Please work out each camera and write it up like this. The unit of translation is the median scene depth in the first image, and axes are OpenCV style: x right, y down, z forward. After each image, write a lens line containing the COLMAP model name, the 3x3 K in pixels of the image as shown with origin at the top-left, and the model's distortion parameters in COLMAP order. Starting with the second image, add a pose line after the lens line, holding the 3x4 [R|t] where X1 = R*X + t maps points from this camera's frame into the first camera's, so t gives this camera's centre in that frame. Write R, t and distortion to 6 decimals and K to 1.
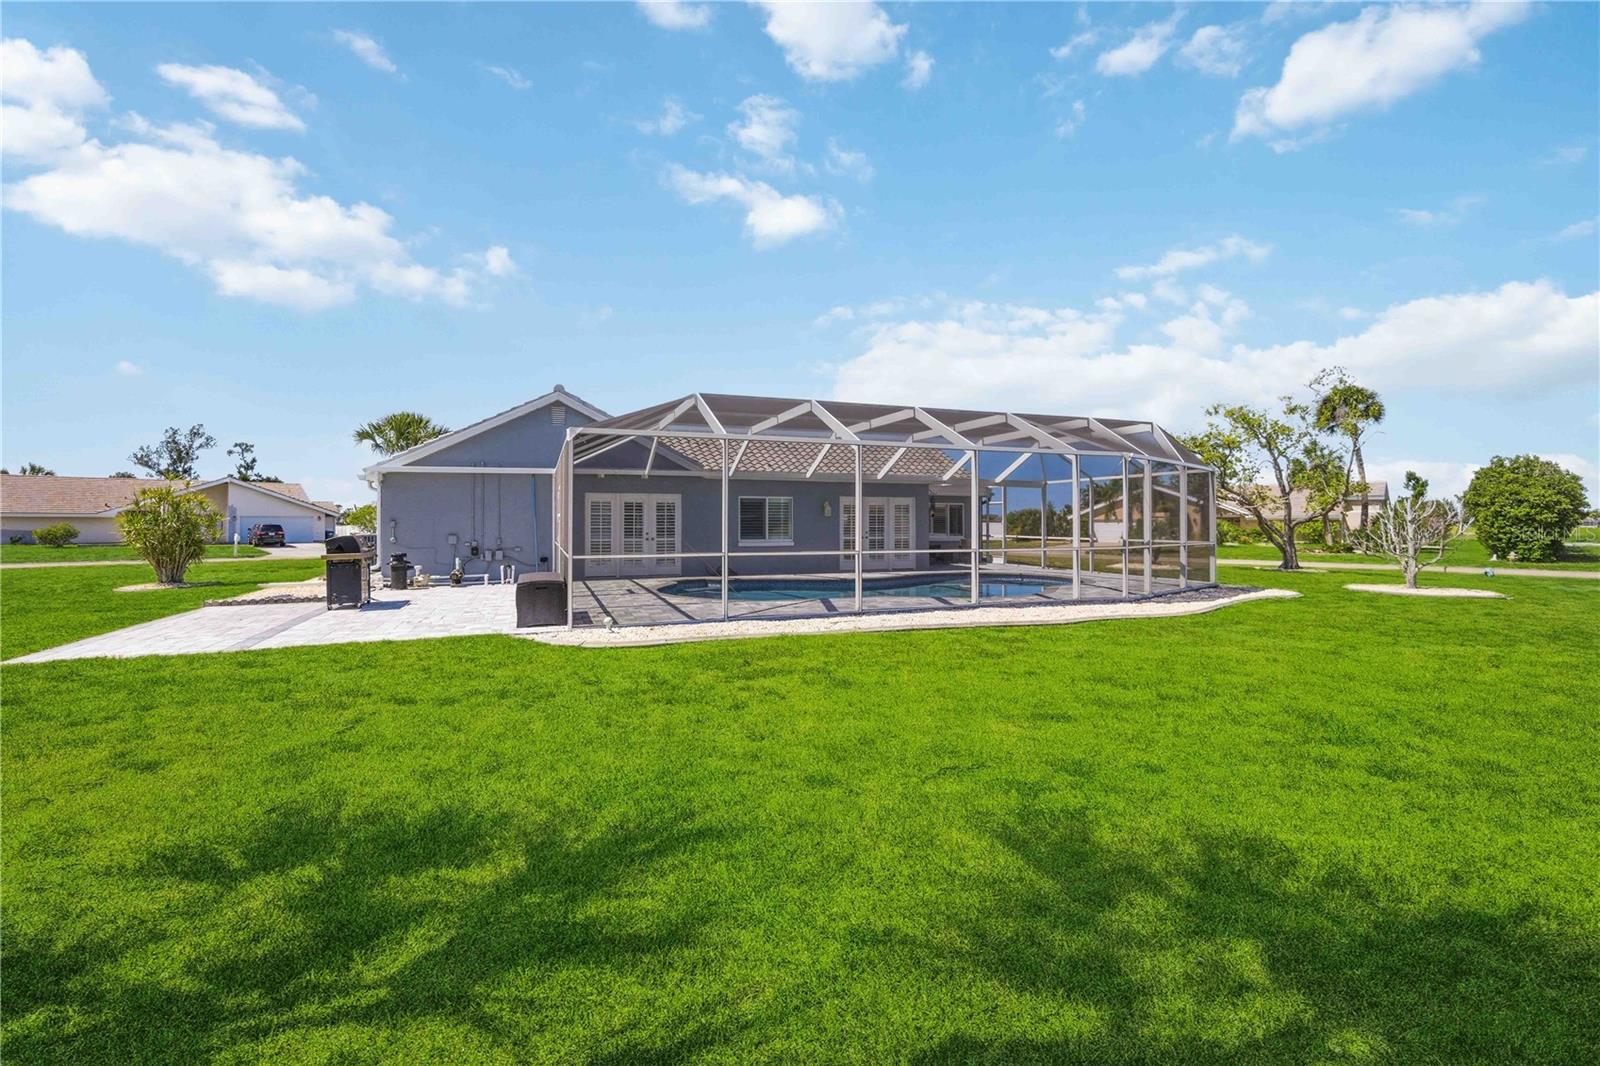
lens RADIAL K [[730.8, 0, 800.0], [0, 730.8, 533.0], [0, 0, 1]] dist [-0.000512, -0.000076]
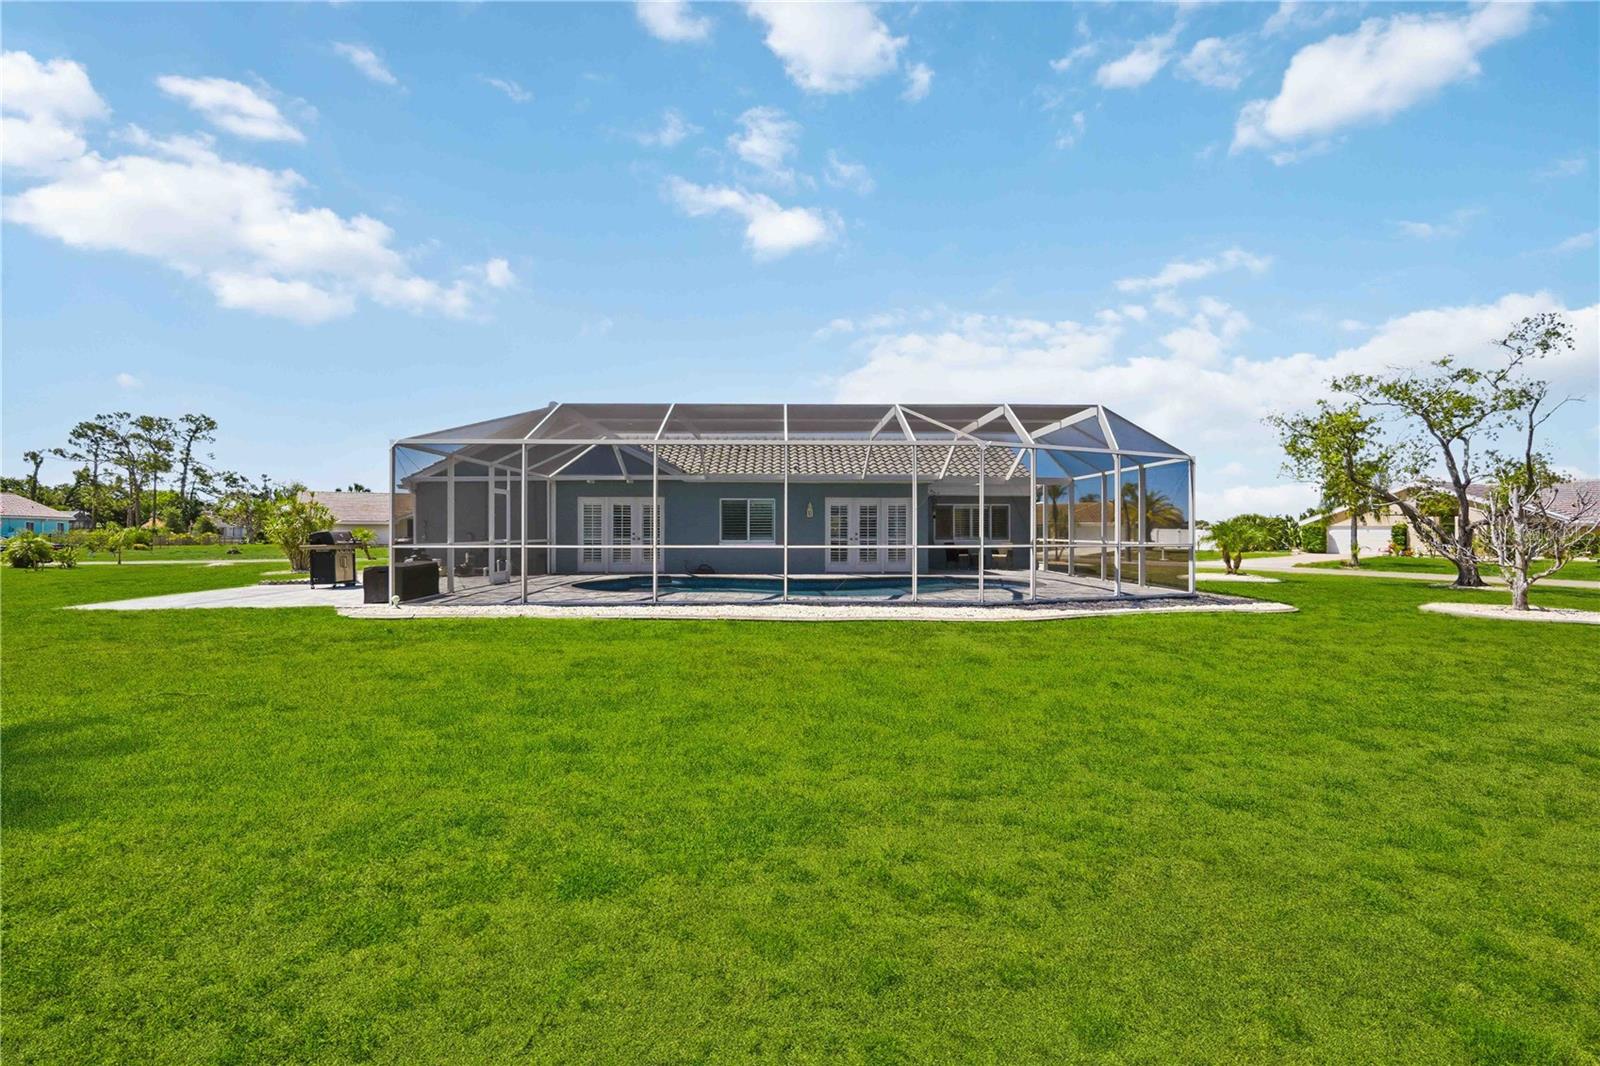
lens RADIAL K [[734.0, 0, 800.0], [0, 734.0, 533.0], [0, 0, 1]] dist [0.019820, 0.000019]
pose [[0.943807, 0.002473, -0.330488, 0.368477], [-0.006167, 0.999930, -0.010128, 0.009011], [0.330440, 0.011597, 0.943756, 0.040565]]
